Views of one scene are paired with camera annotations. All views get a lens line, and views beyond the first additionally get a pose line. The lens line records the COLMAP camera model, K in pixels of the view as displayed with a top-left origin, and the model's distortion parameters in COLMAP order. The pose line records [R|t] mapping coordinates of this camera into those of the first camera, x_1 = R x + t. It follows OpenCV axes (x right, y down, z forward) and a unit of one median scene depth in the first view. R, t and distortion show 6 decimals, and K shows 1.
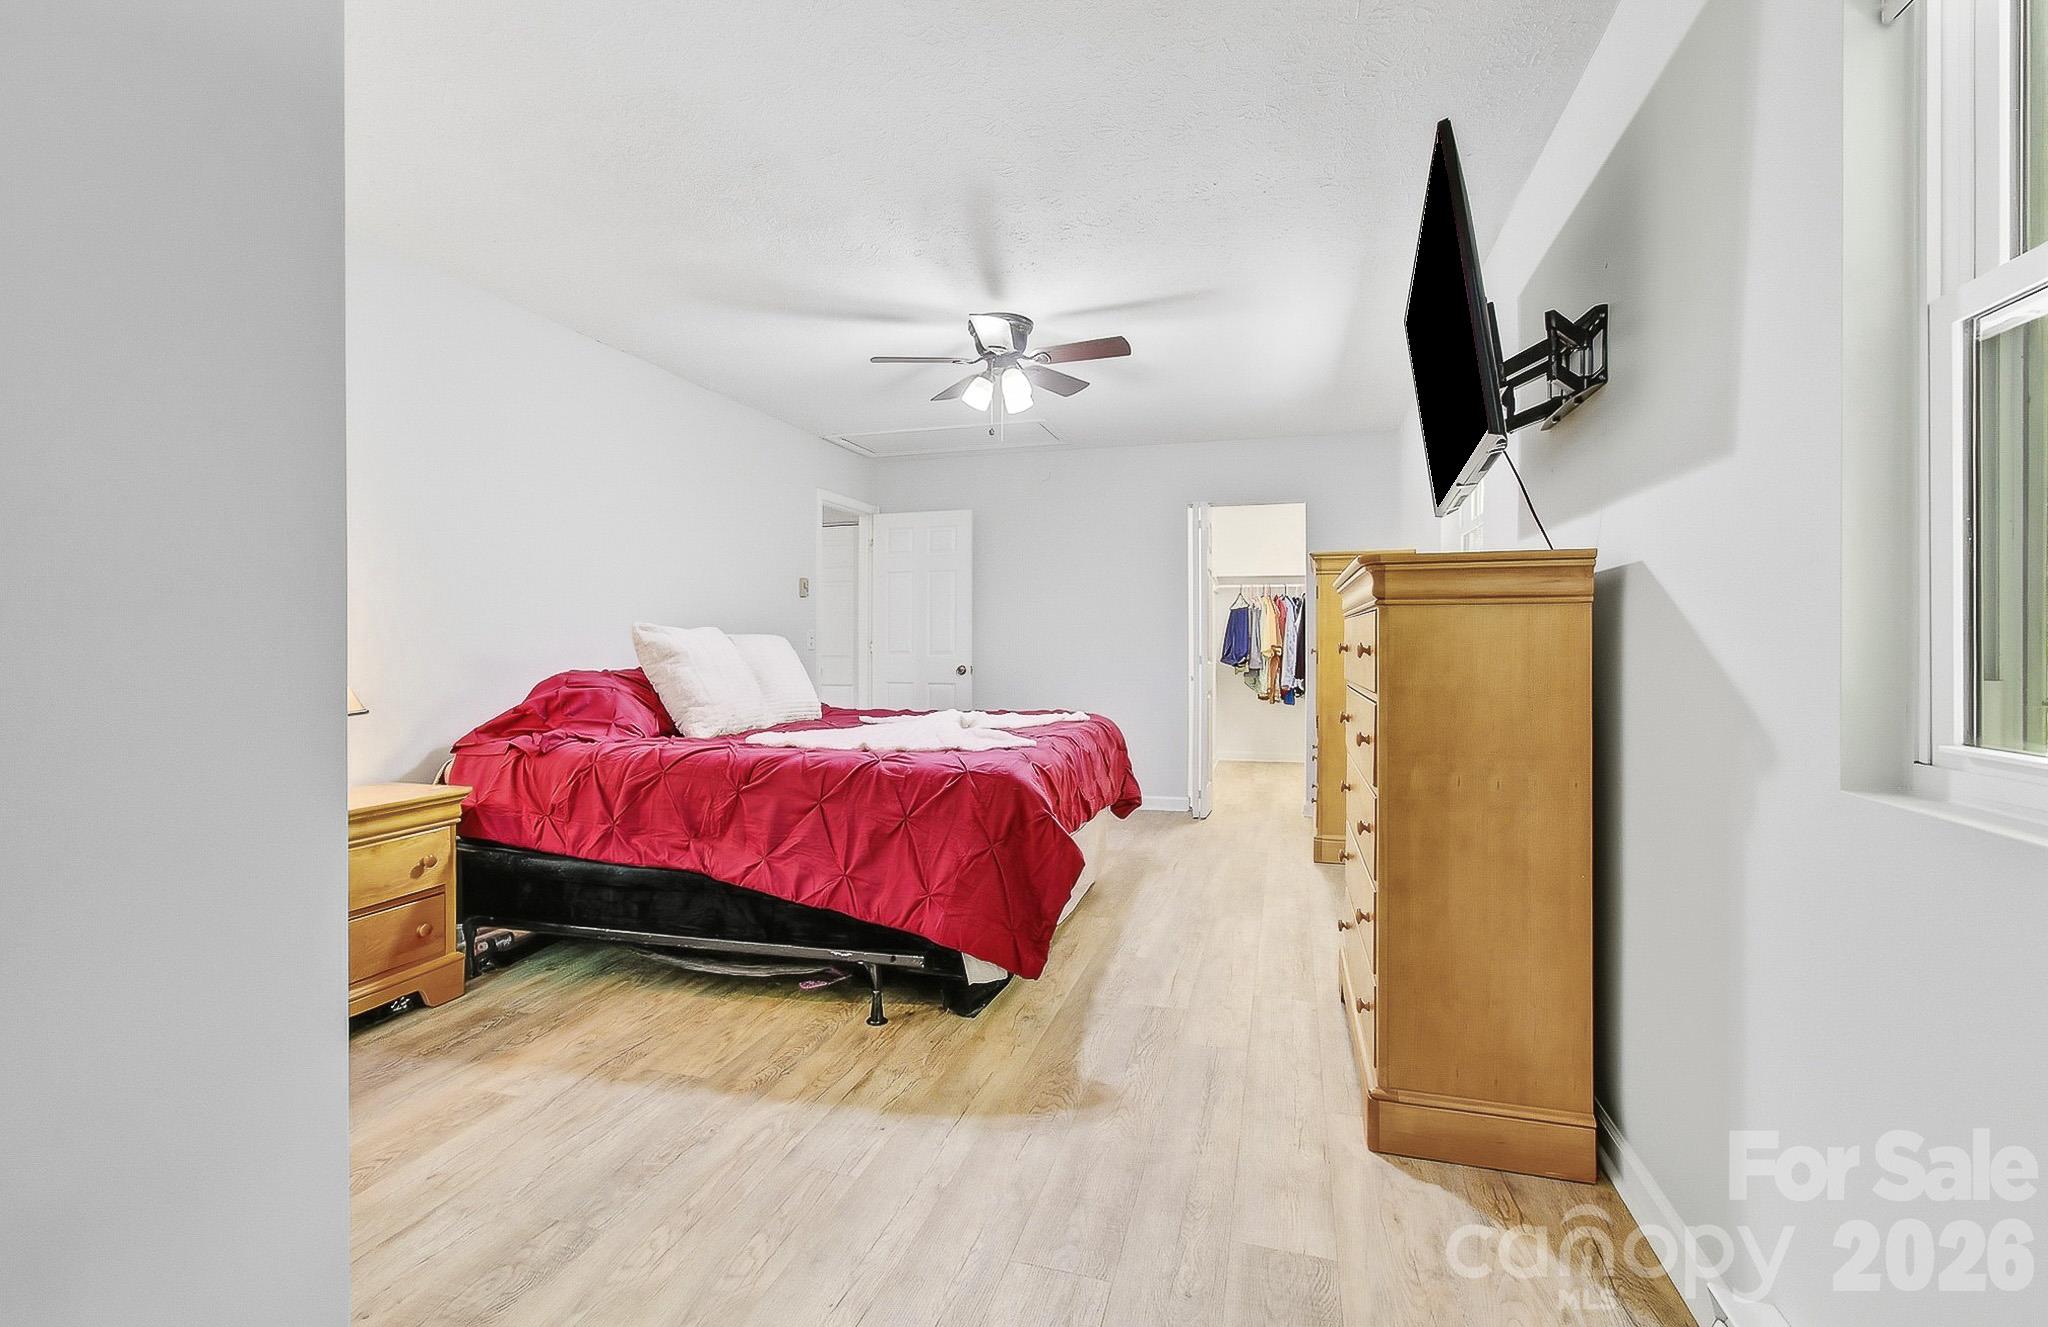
lens RADIAL K [[890.0, 0, 1016.7], [0, 890.0, 647.1], [0, 0, 1]] dist [0.001522, -0.001265]
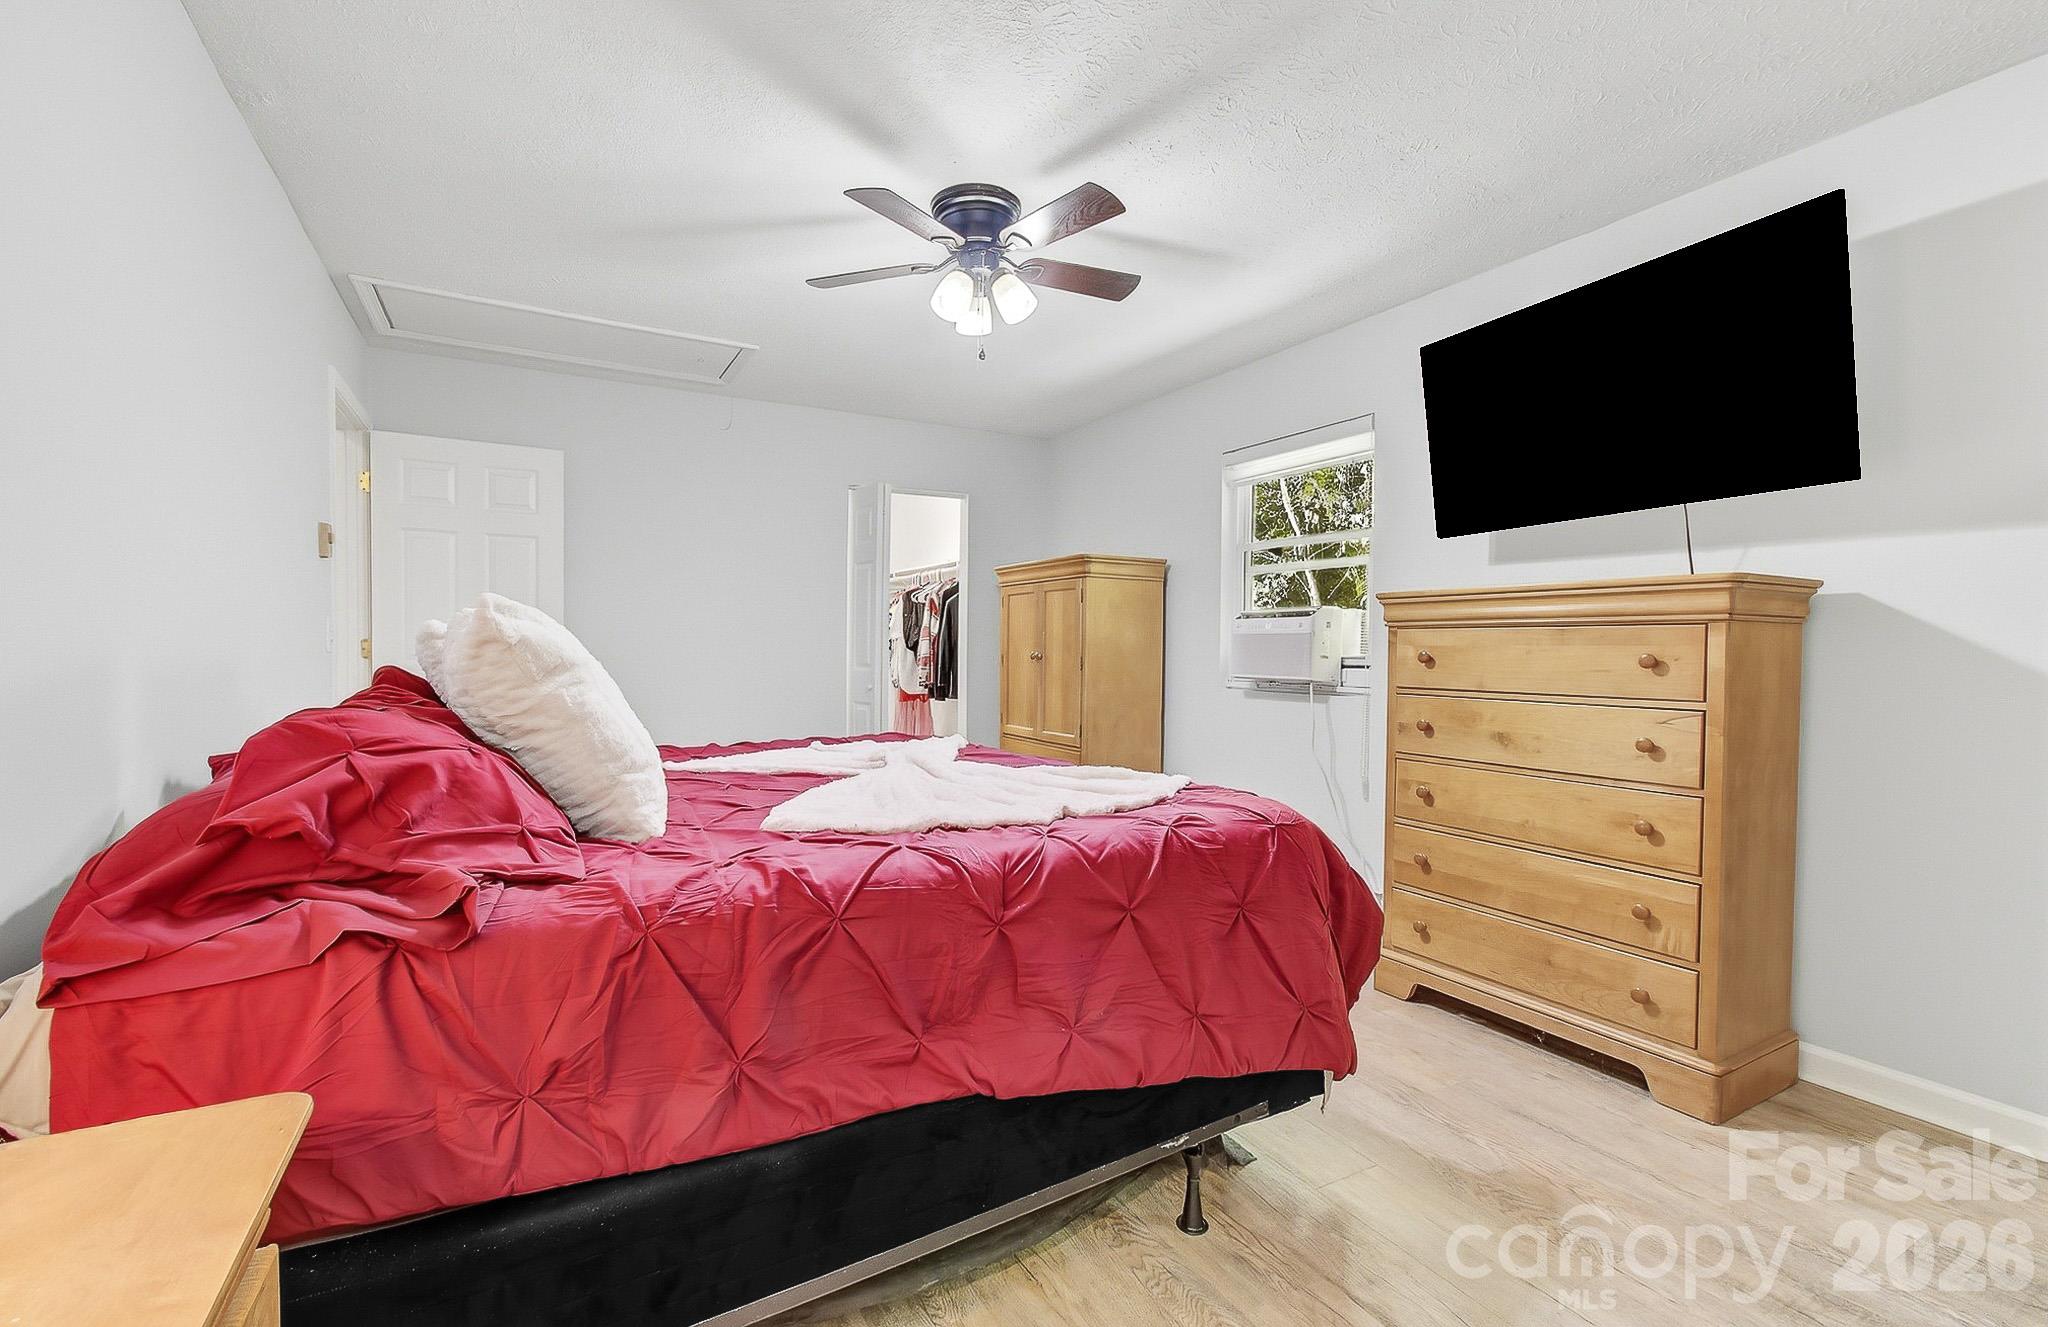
lens RADIAL K [[890.0, 0, 1024.8], [0, 890.0, 669.3], [0, 0, 1]] dist [0.001522, -0.001265]
pose [[0.696051, -0.010481, 0.717916, -0.652961], [-0.005969, 0.999774, 0.020382, -0.001704], [-0.717968, -0.018472, 0.695831, 0.588659]]
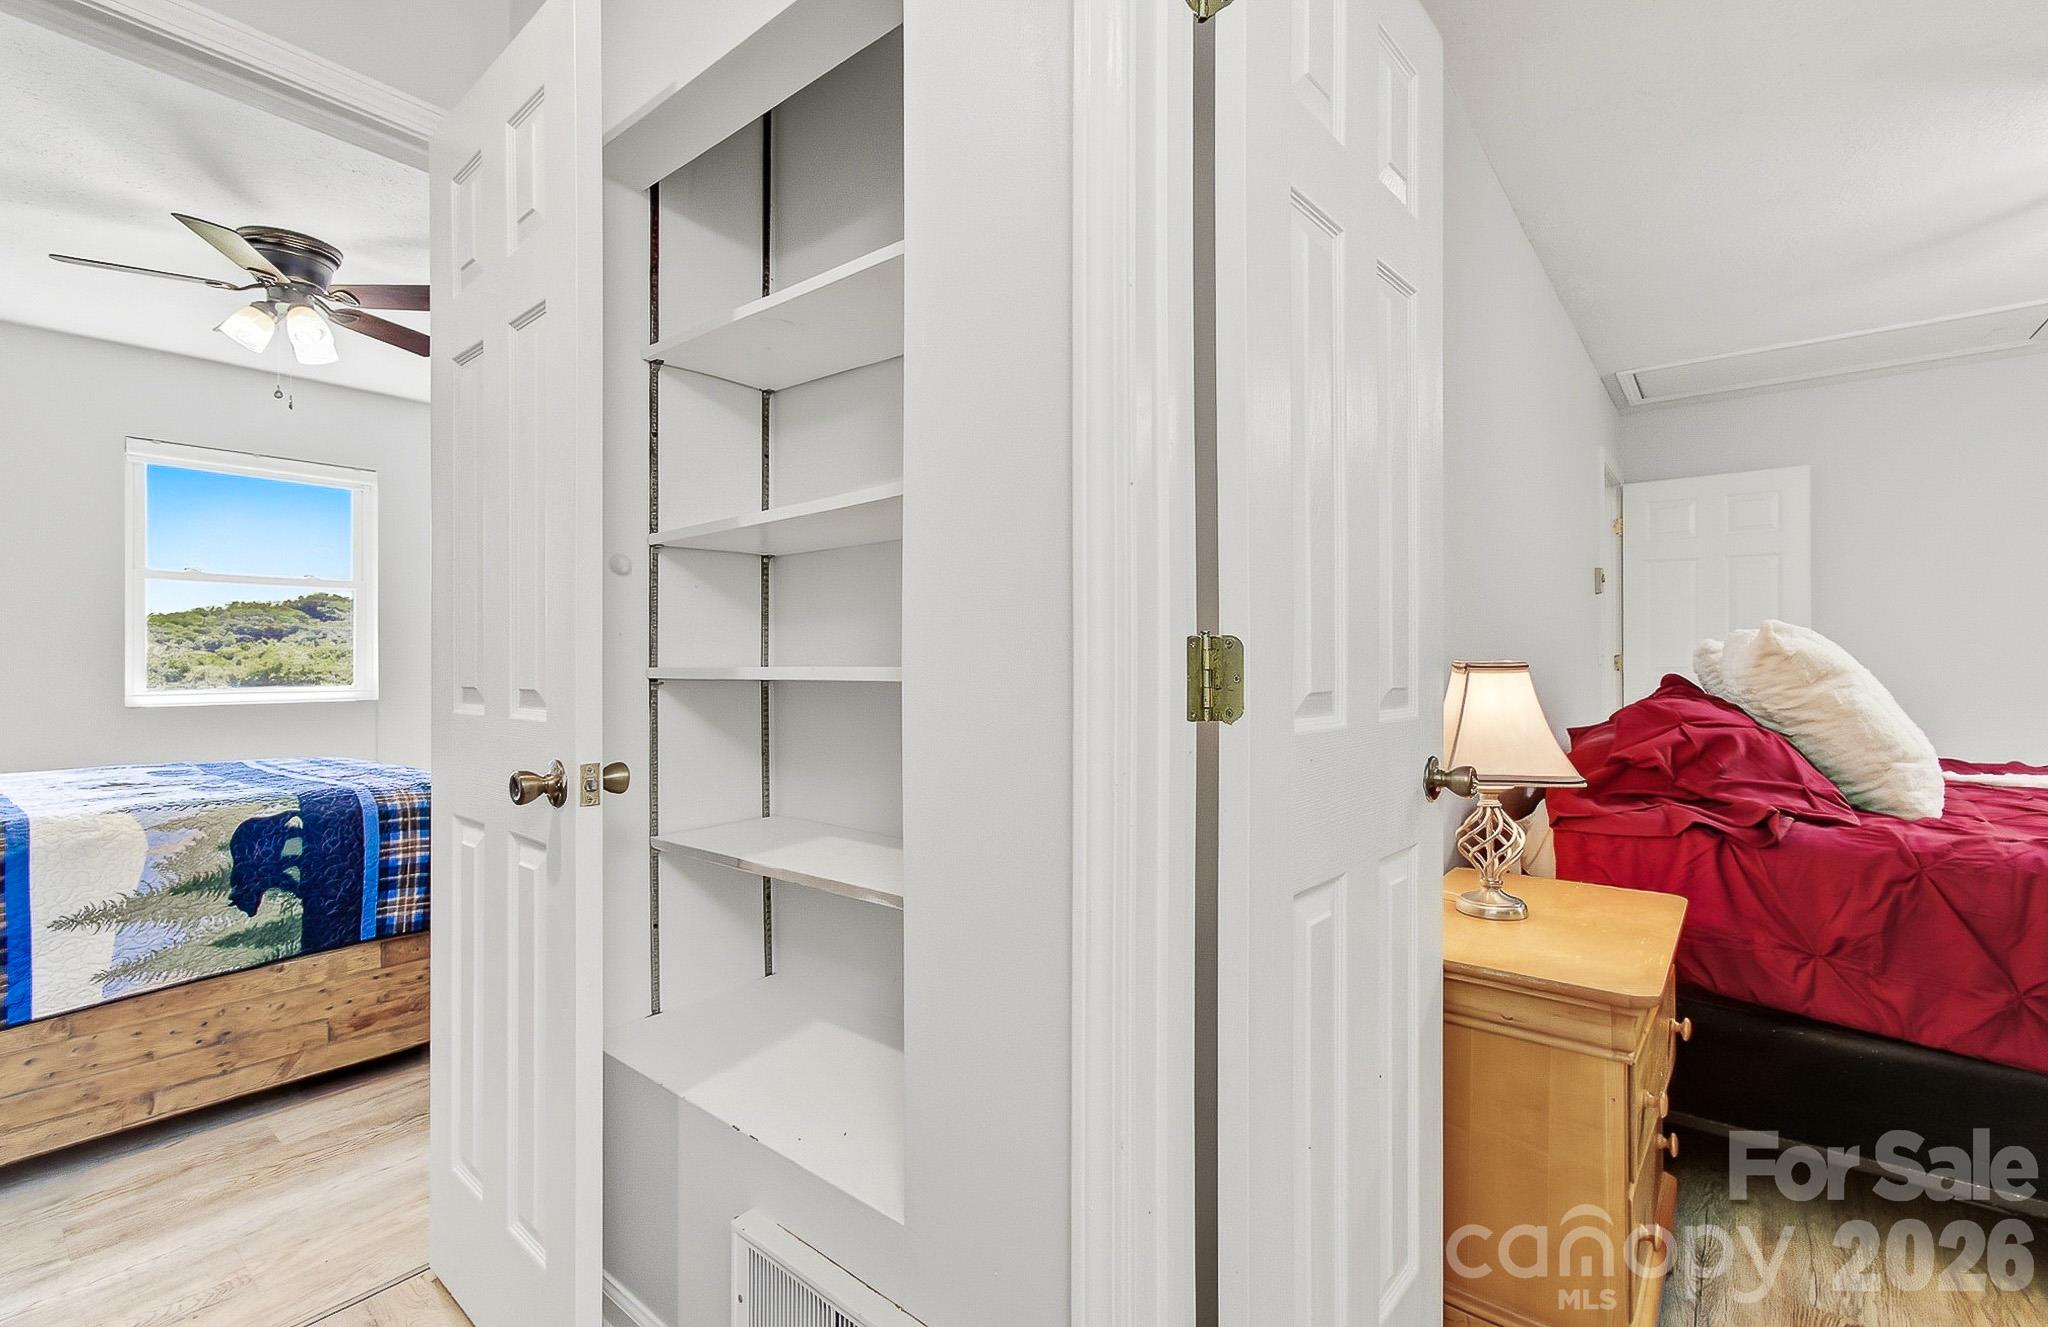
lens RADIAL K [[890.0, 0, 1018.3], [0, 890.0, 657.0], [0, 0, 1]] dist [0.001522, -0.001265]
pose [[0.923405, -0.009072, -0.383720, -0.783641], [0.005534, 0.999931, -0.010323, 0.000858], [0.383787, 0.007409, 0.923392, 0.273776]]
